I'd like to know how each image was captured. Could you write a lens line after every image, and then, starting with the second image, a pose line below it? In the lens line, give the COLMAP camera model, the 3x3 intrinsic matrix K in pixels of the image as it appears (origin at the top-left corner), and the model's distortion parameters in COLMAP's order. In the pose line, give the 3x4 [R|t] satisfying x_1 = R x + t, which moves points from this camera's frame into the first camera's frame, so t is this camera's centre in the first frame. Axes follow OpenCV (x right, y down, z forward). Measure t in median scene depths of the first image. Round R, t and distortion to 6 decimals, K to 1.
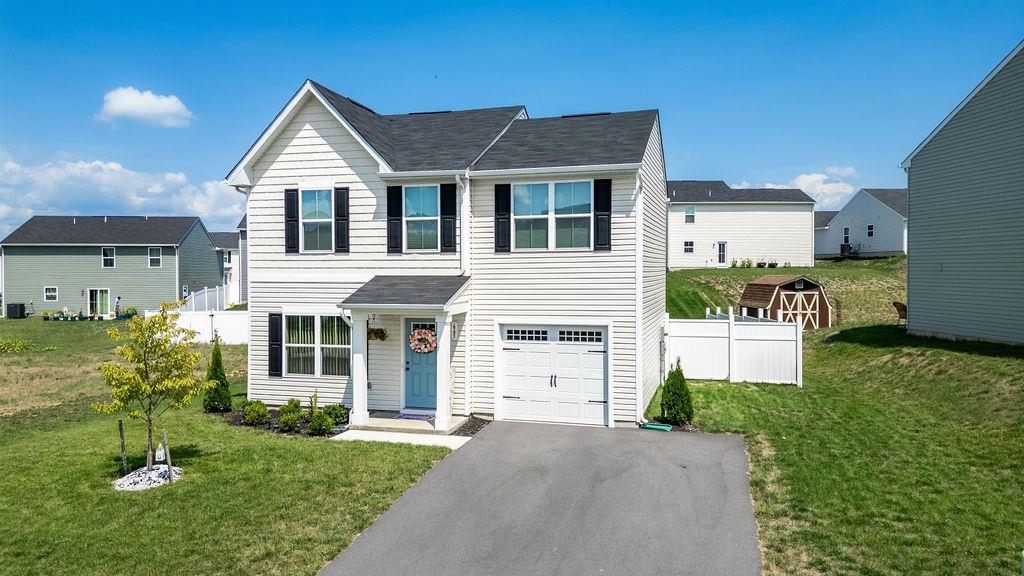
lens RADIAL K [[713.9, 0, 507.7], [0, 713.9, 284.8], [0, 0, 1]] dist [0.079301, -0.086060]
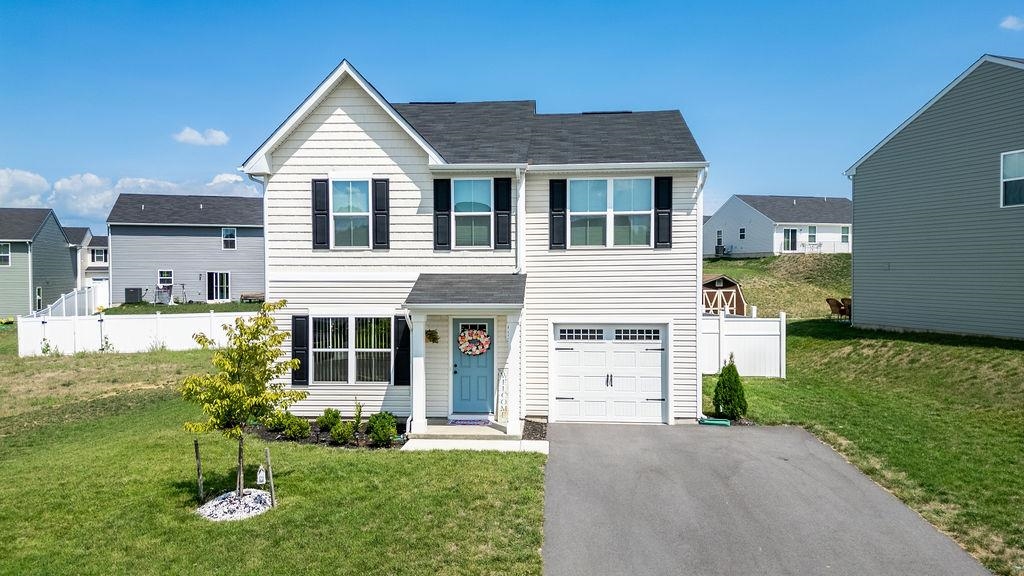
lens RADIAL K [[717.6, 0, 507.1], [0, 717.6, 287.4], [0, 0, 1]] dist [0.070615, -0.071549]
pose [[0.977386, -0.005092, 0.211400, -0.273612], [0.004349, 0.999983, 0.003979, 0.001635], [-0.211417, -0.002969, 0.977391, 0.057537]]
